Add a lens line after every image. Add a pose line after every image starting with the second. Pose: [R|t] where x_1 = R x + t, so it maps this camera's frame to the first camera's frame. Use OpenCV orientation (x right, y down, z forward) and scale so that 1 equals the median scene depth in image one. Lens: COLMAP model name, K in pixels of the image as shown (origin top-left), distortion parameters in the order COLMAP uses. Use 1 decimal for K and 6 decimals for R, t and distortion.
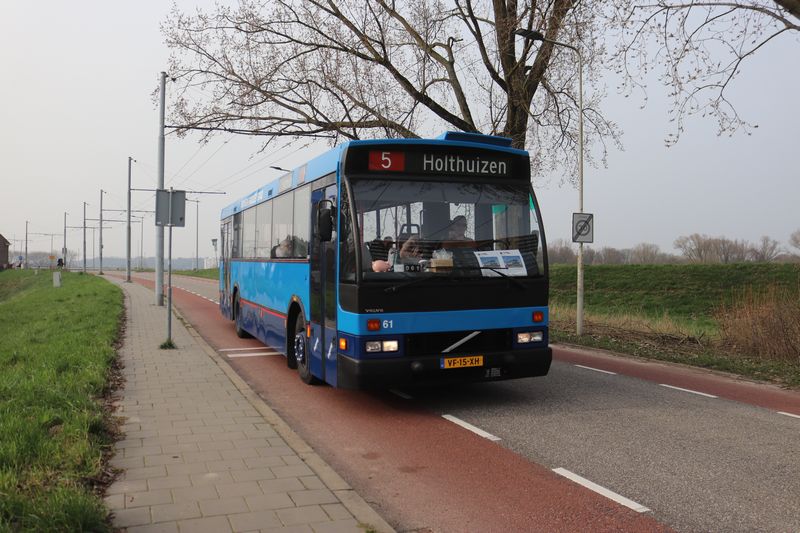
lens RADIAL K [[685.5, 0, 397.8], [0, 685.5, 265.1], [0, 0, 1]] dist [-0.101279, 0.006296]
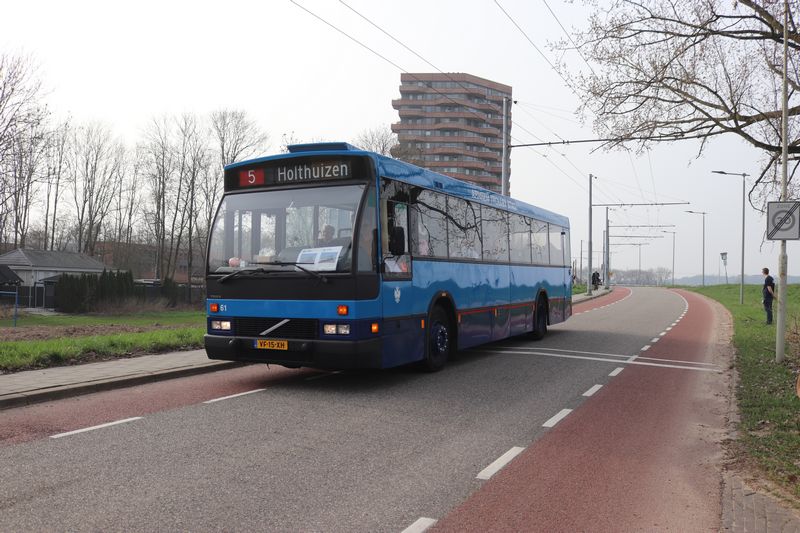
lens RADIAL K [[685.5, 0, 374.8], [0, 685.5, 278.9], [0, 0, 1]] dist [-0.101279, 0.006296]
pose [[0.654537, 0.005816, -0.756007, 1.034115], [-0.009440, 0.999955, -0.000480, 0.028229], [0.755971, 0.007451, 0.654563, 0.356382]]
